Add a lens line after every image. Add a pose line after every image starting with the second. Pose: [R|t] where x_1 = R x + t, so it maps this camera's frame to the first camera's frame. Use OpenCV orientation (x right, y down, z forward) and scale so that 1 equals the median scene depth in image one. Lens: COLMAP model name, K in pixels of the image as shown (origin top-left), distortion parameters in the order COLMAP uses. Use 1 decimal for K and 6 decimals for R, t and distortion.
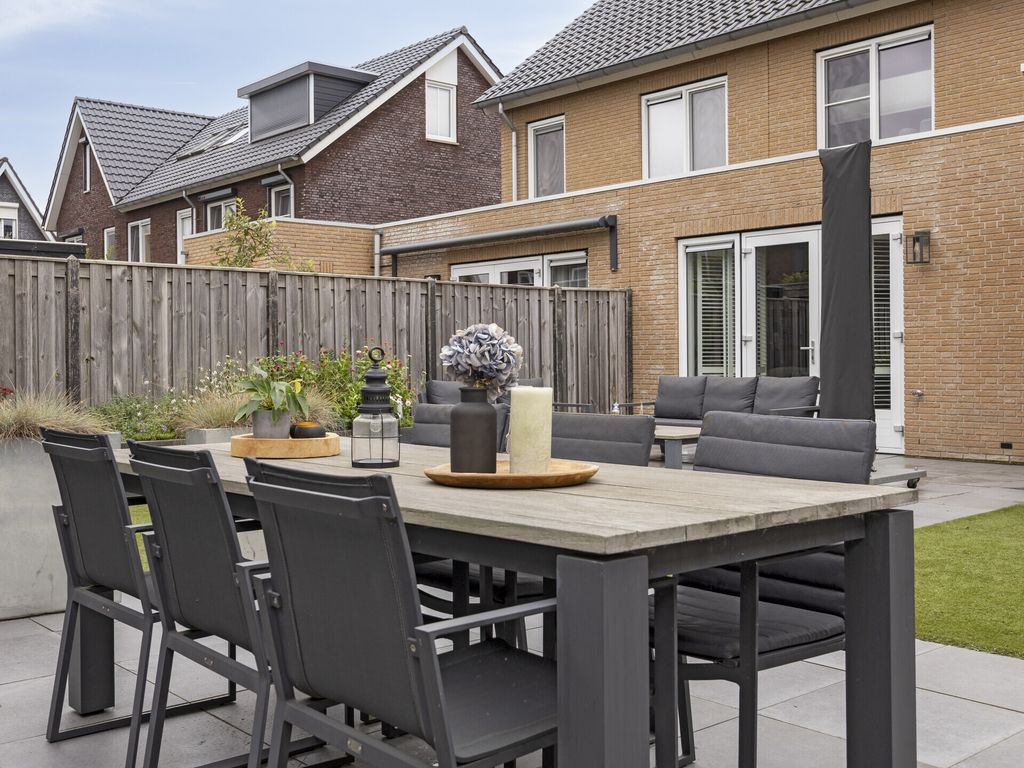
lens RADIAL K [[1092.3, 0, 512.5], [0, 1092.3, 360.8], [0, 0, 1]] dist [0.000297, -0.009748]
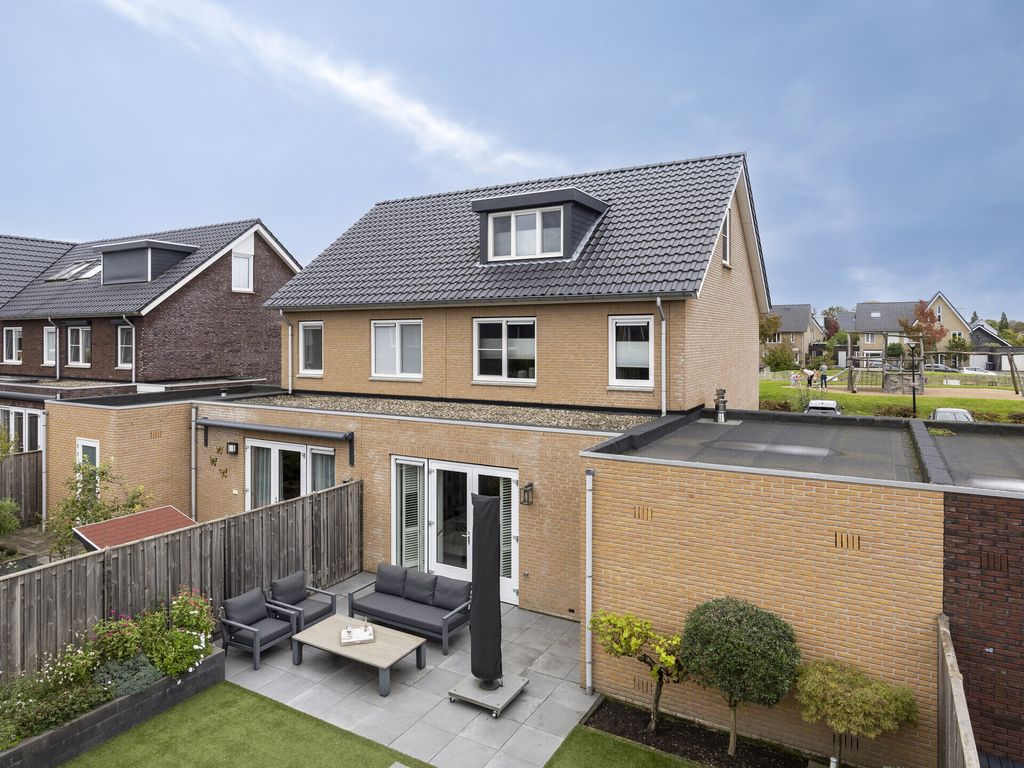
lens RADIAL K [[640.8, 0, 510.9], [0, 640.8, 334.1], [0, 0, 1]] dist [-0.003154, -0.002839]
pose [[0.946854, 0.009337, 0.321528, 0.008480], [-0.006876, 0.999938, -0.008789, -0.271563], [-0.321590, 0.006112, 0.946859, 0.017558]]
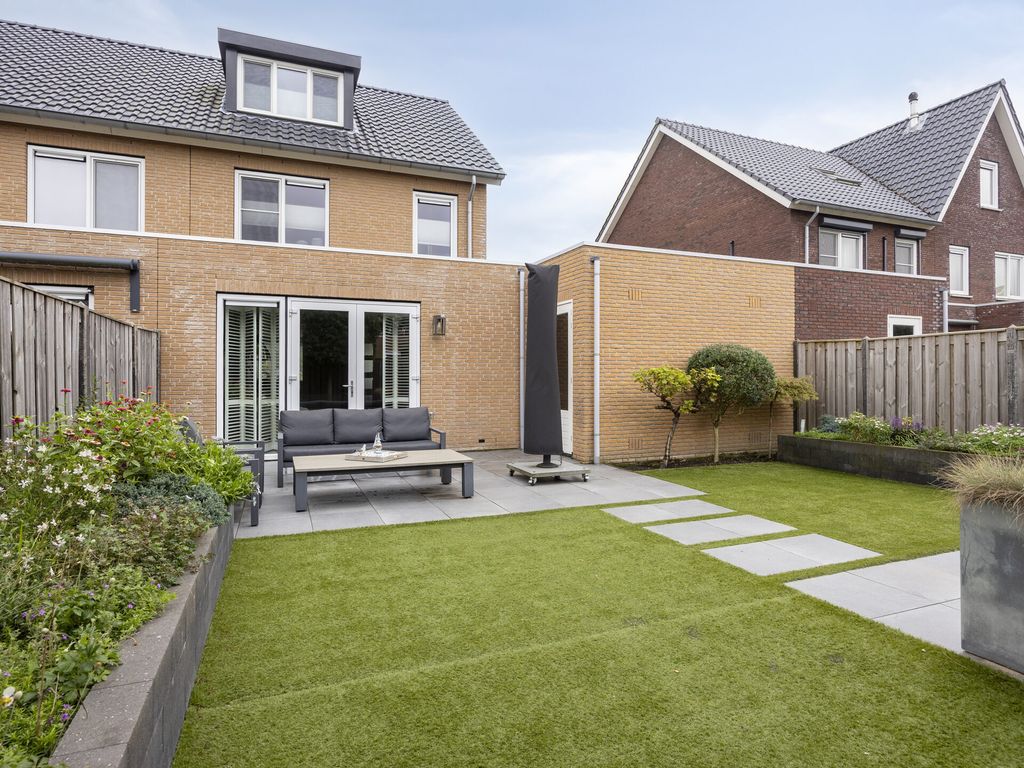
lens RADIAL K [[566.8, 0, 510.6], [0, 566.8, 372.7], [0, 0, 1]] dist [-0.007460, -0.001168]
pose [[0.333986, 0.013111, 0.942487, -0.302855], [-0.001570, 0.999910, -0.013354, -0.016333], [-0.942577, 0.002981, 0.333976, 0.470693]]
